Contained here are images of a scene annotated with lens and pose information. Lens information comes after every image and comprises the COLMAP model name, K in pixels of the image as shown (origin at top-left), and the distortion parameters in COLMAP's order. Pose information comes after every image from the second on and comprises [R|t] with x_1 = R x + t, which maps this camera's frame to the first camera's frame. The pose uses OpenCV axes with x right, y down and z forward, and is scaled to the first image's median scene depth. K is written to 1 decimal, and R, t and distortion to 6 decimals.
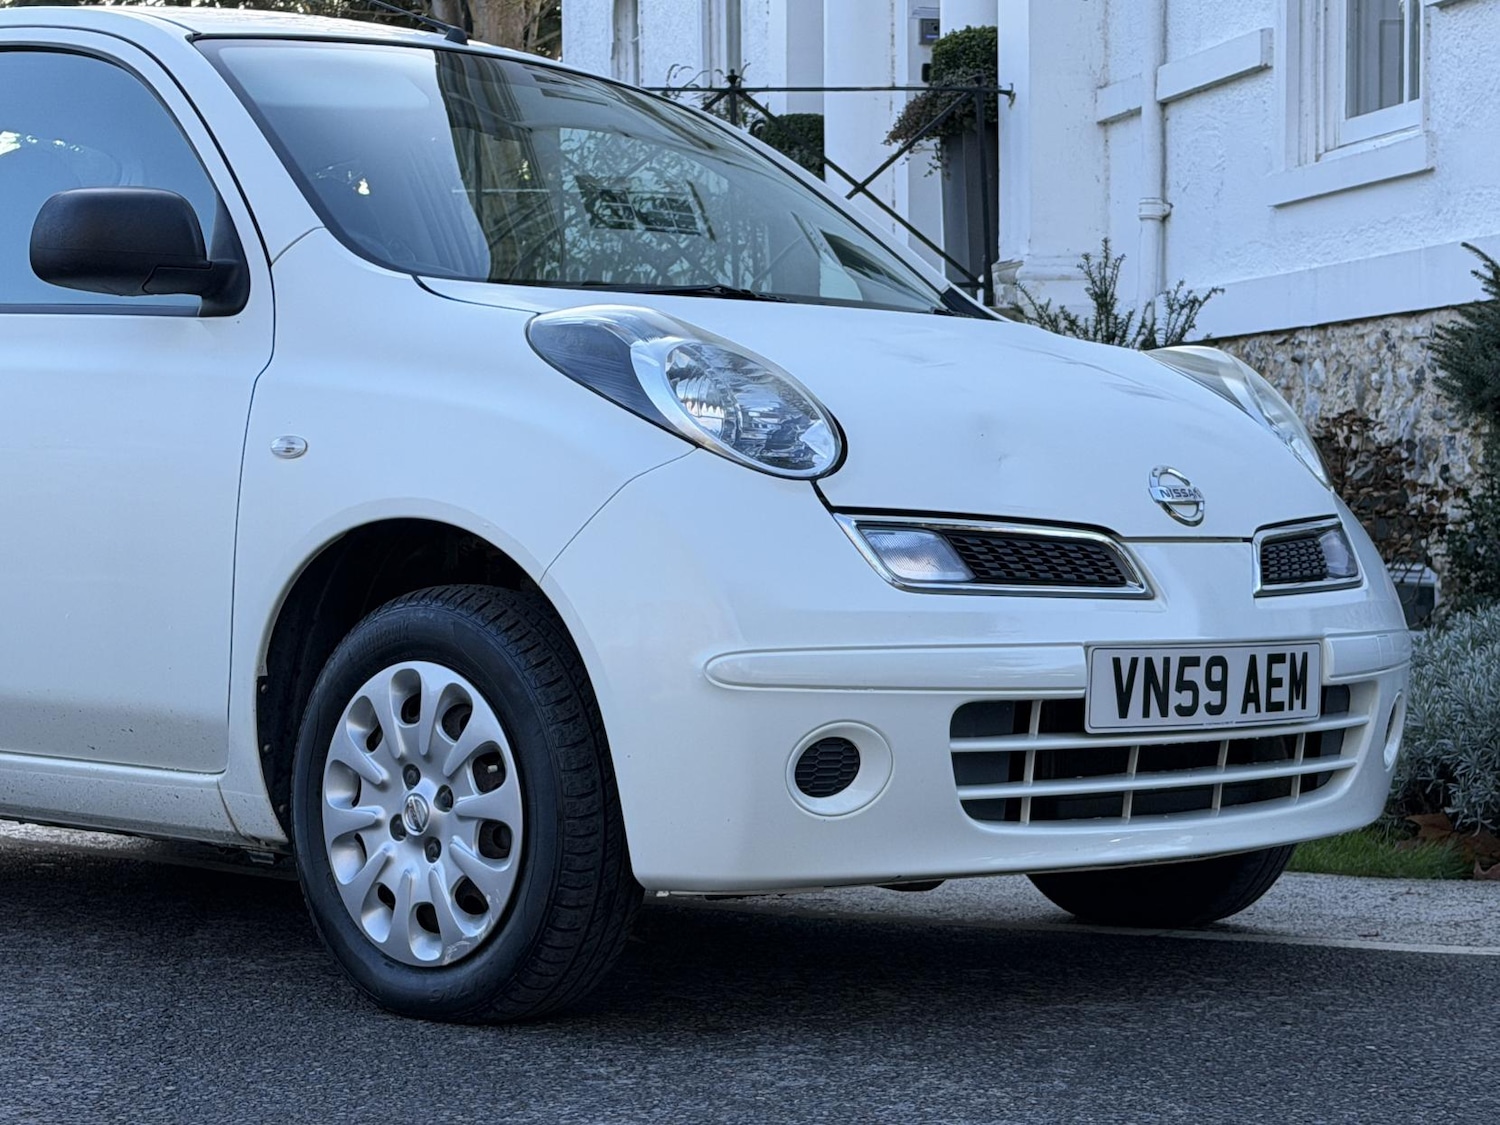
lens RADIAL K [[3356.6, 0, 762.7], [0, 3356.6, 560.8], [0, 0, 1]] dist [0.129410, 0.272704]
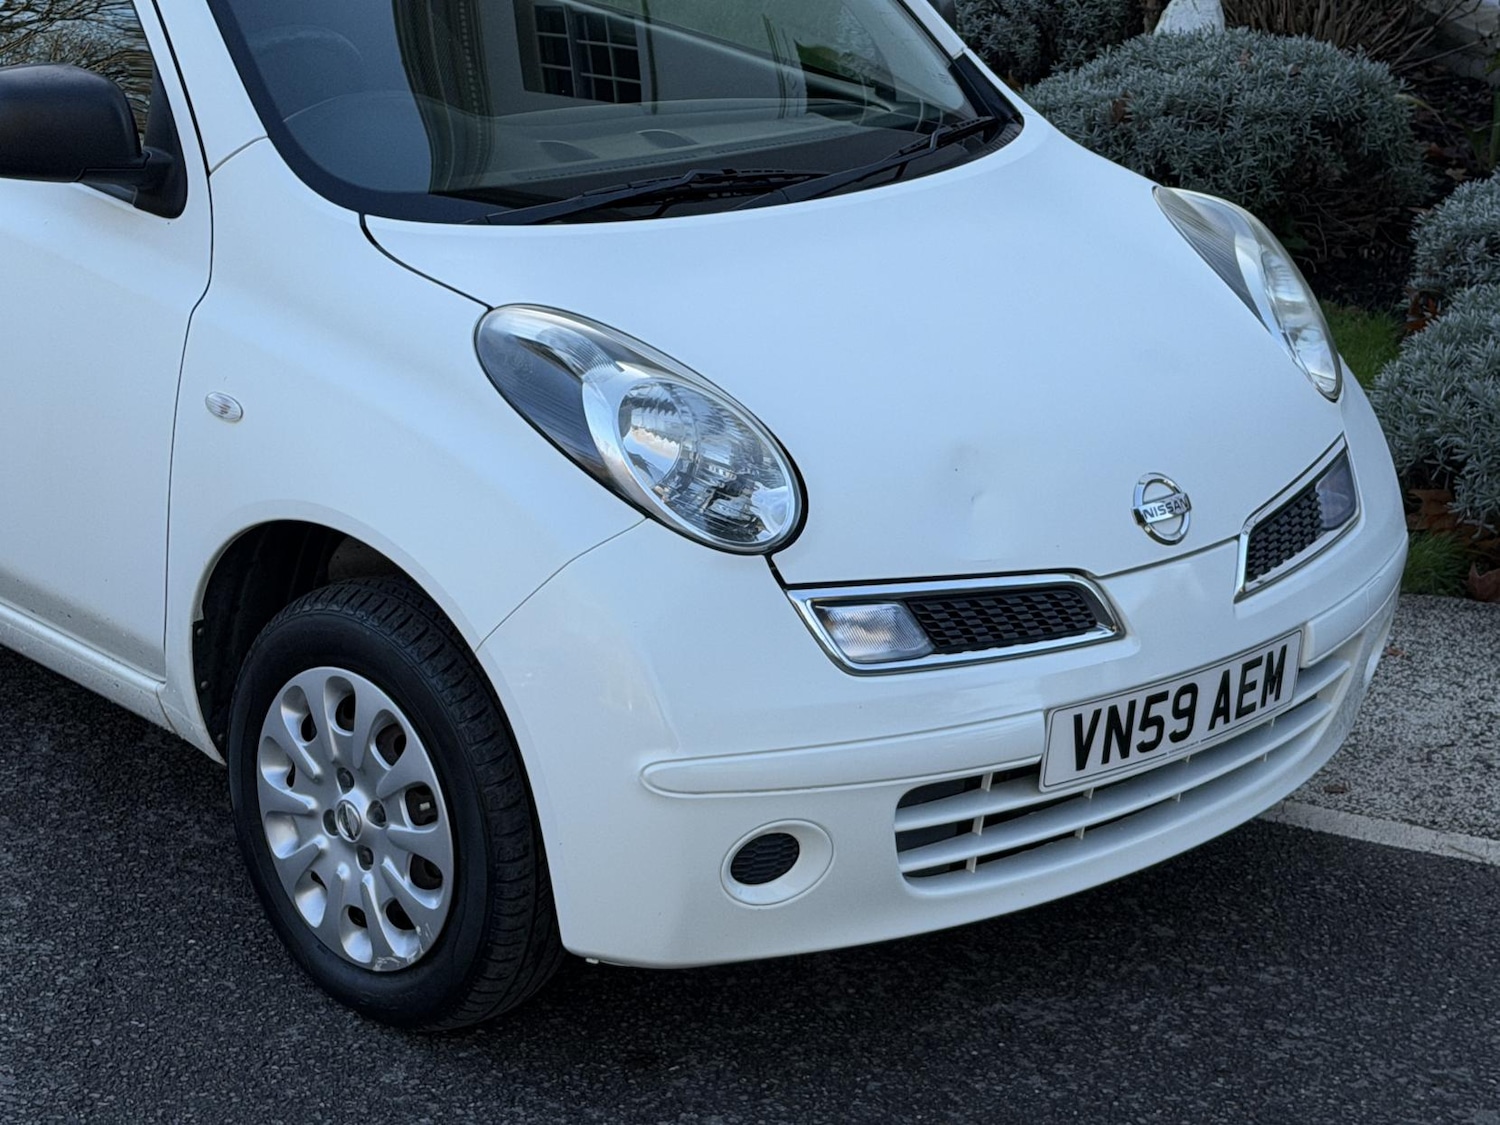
lens RADIAL K [[3360.2, 0, 750.0], [0, 3360.2, 562.5], [0, 0, 1]] dist [0.109675, 0.409270]
pose [[0.998431, 0.054829, -0.011349, 0.018906], [-0.048632, 0.949649, 0.309518, -0.285549], [0.027748, -0.308480, 0.950826, 0.091403]]
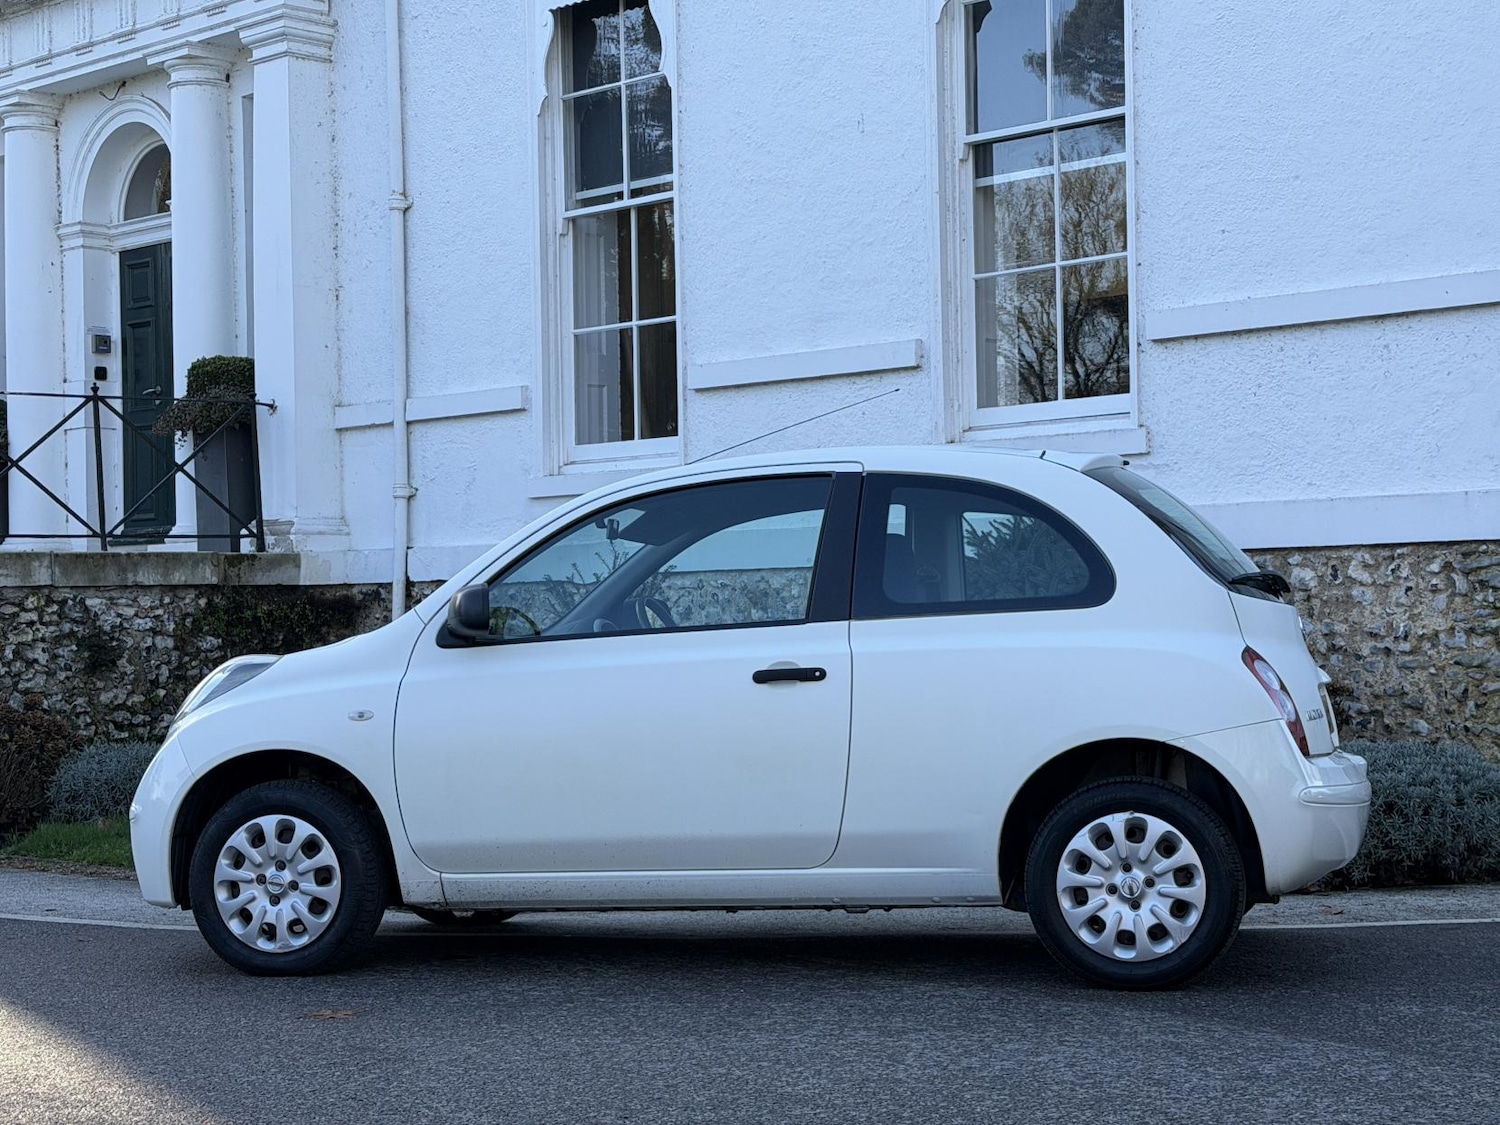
lens RADIAL K [[2642.7, 0, 748.5], [0, 2642.7, 569.6], [0, 0, 1]] dist [0.137761, 0.003927]
pose [[0.852001, 0.005291, 0.523513, -1.108653], [0.018066, 0.999056, -0.039499, -0.056463], [-0.523228, 0.043111, 0.851102, -0.283914]]
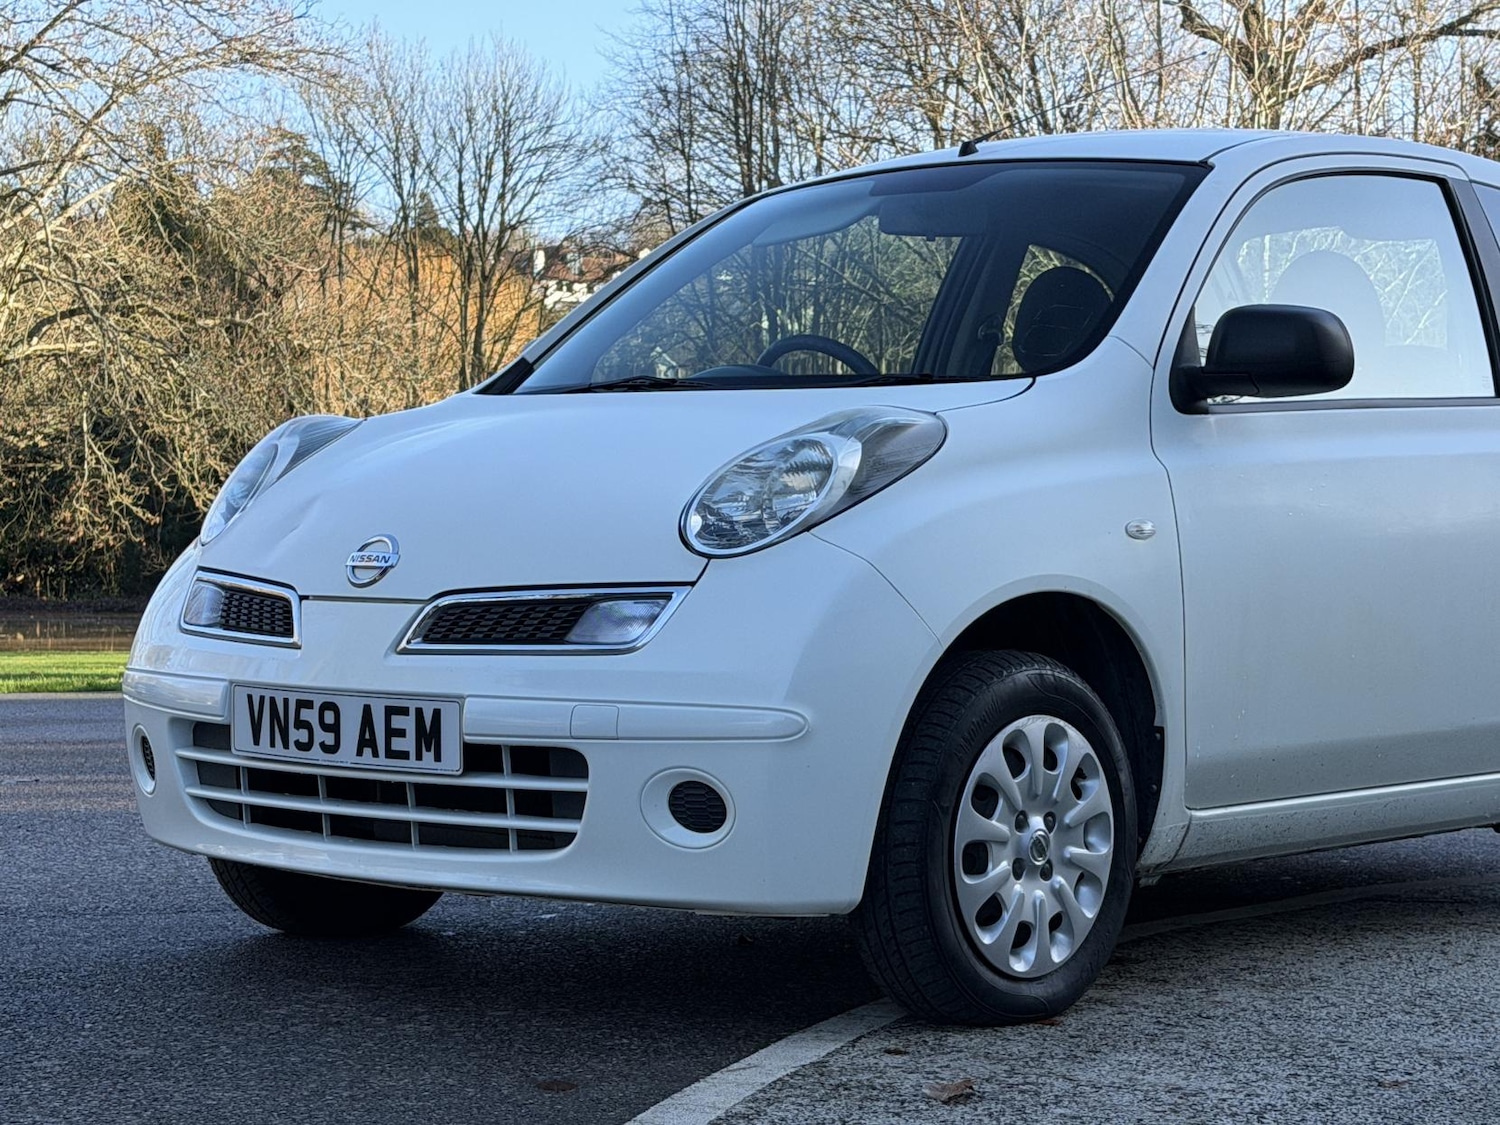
lens RADIAL K [[3356.6, 0, 762.7], [0, 3356.6, 560.8], [0, 0, 1]] dist [0.129410, 0.272704]
pose [[0.033064, 0.008626, -0.999416, 1.232958], [-0.021056, 0.999747, 0.007932, -0.030384], [0.999231, 0.020781, 0.033237, 1.069763]]
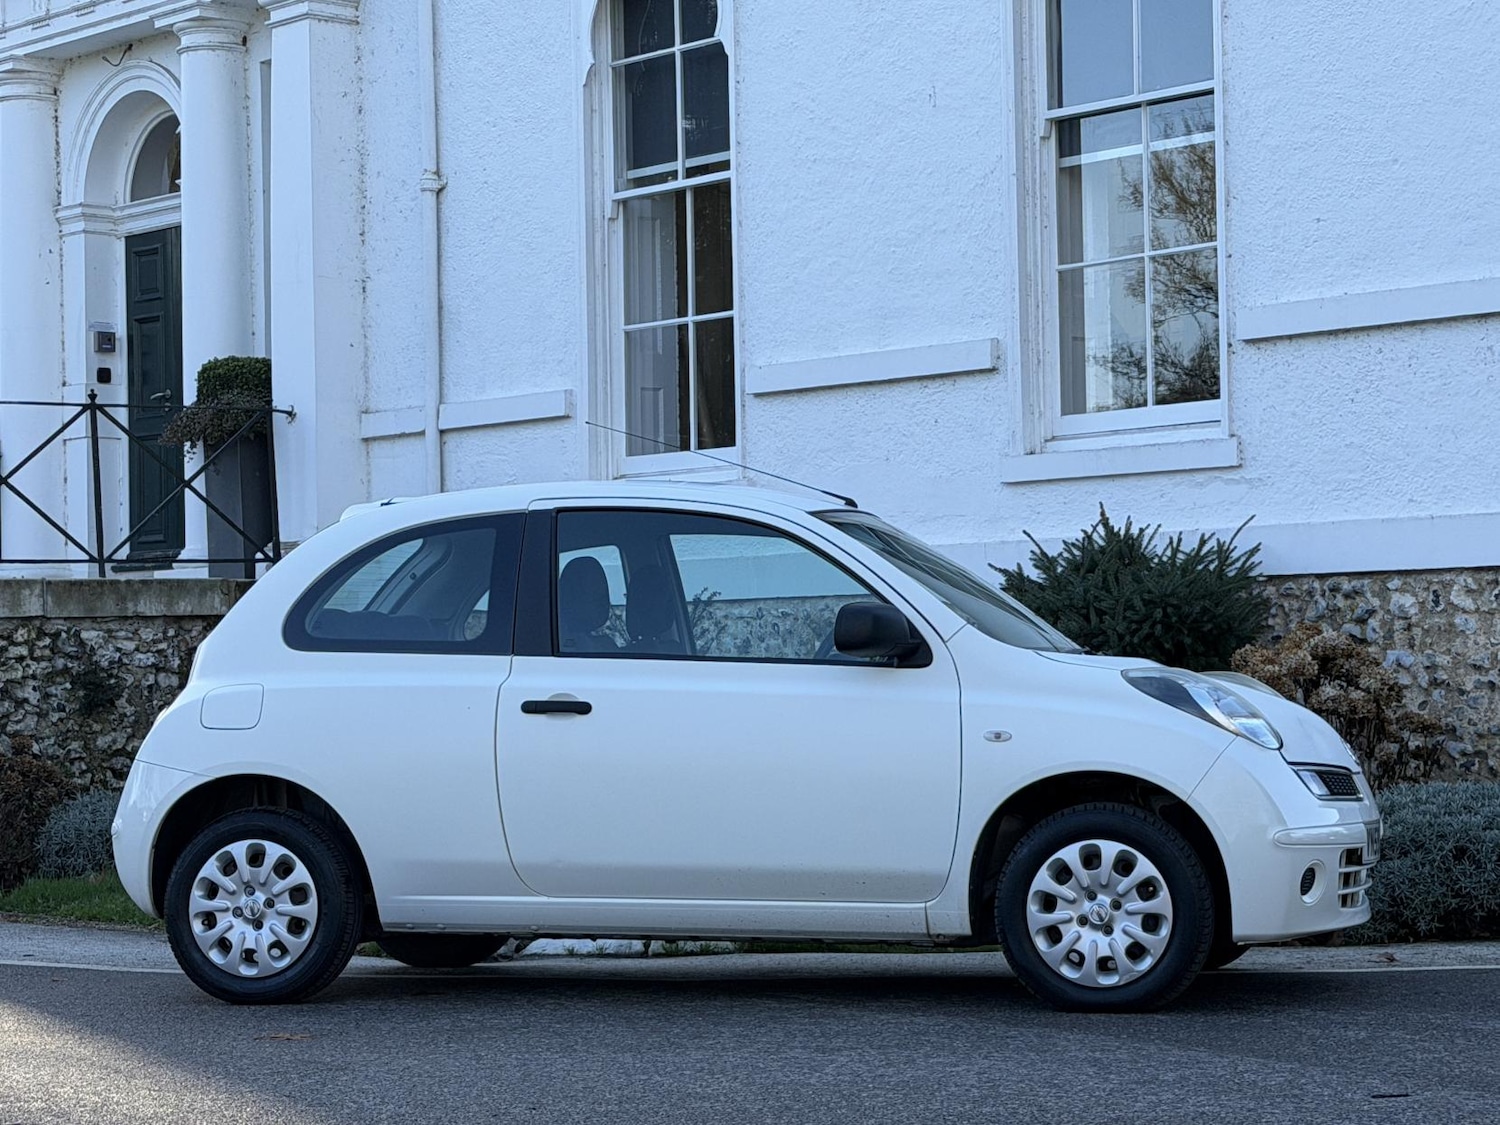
lens RADIAL K [[3360.2, 0, 750.0], [0, 3360.2, 562.5], [0, 0, 1]] dist [0.109675, 0.409270]
pose [[0.880764, 0.009111, 0.473467, -1.199539], [0.017501, 0.998506, -0.051771, -0.034777], [-0.473231, 0.053884, 0.879289, -0.690992]]
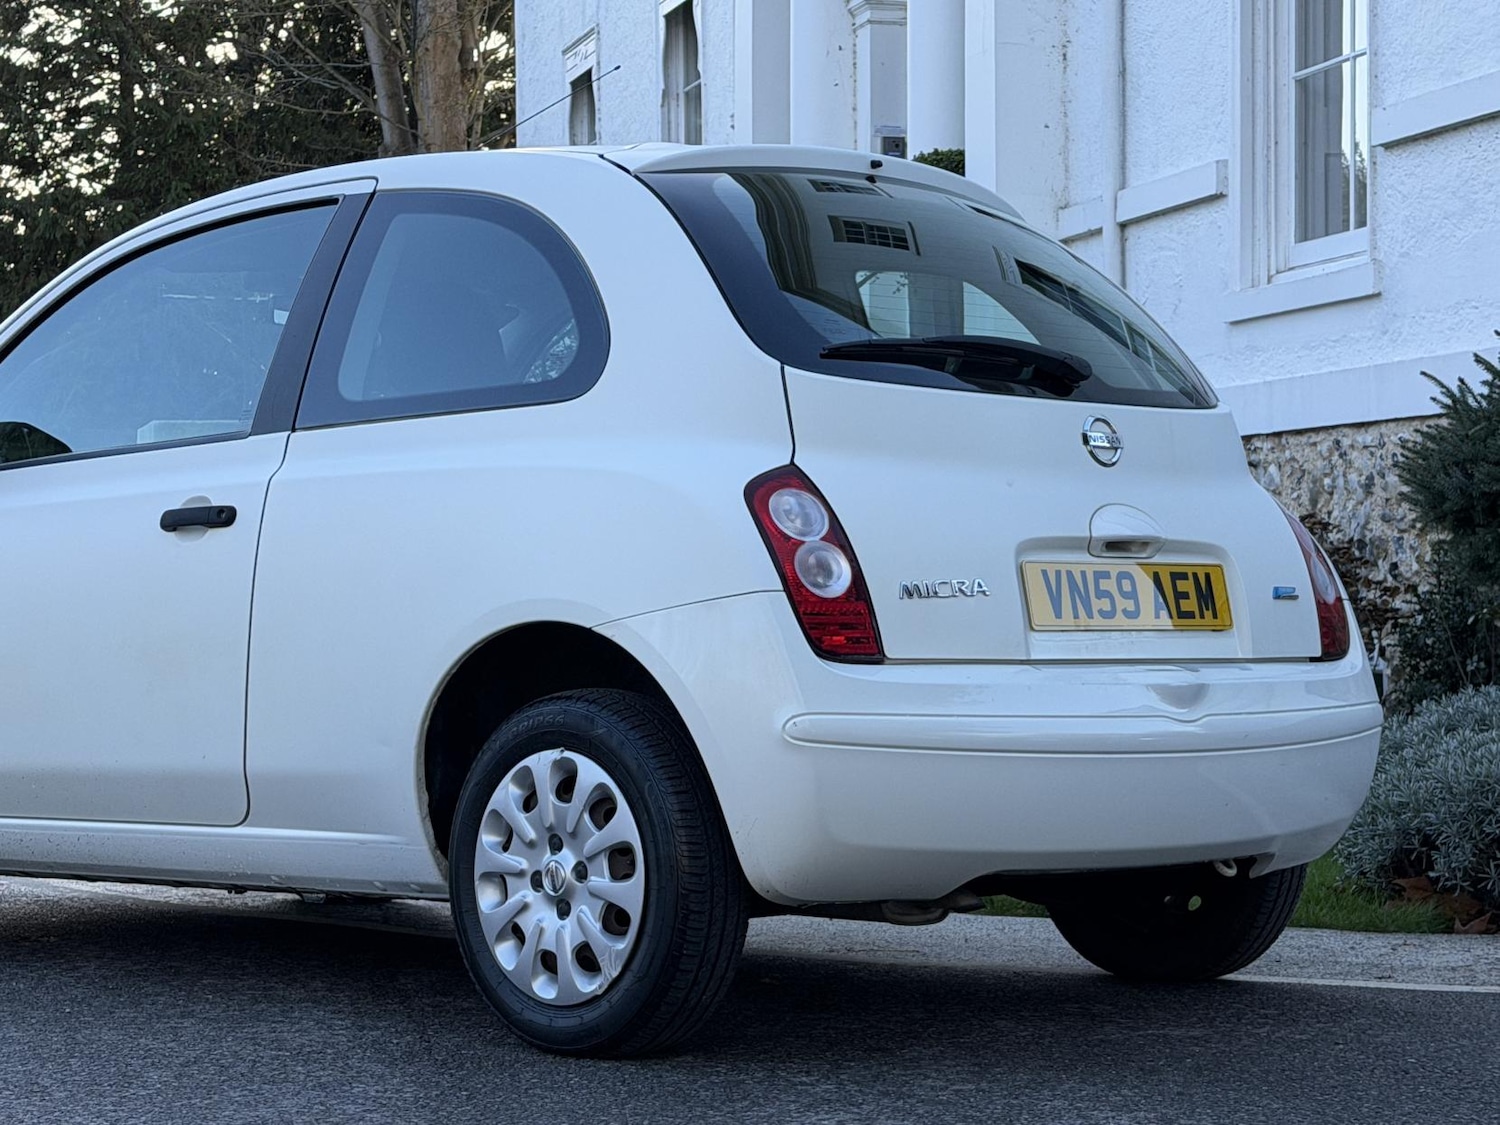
lens RADIAL K [[3360.2, 0, 750.0], [0, 3360.2, 562.5], [0, 0, 1]] dist [0.109675, 0.409270]
pose [[0.999651, -0.001335, 0.026383, -0.086196], [0.001918, 0.999754, -0.022103, -0.011053], [-0.026347, 0.022146, 0.999408, -0.218217]]
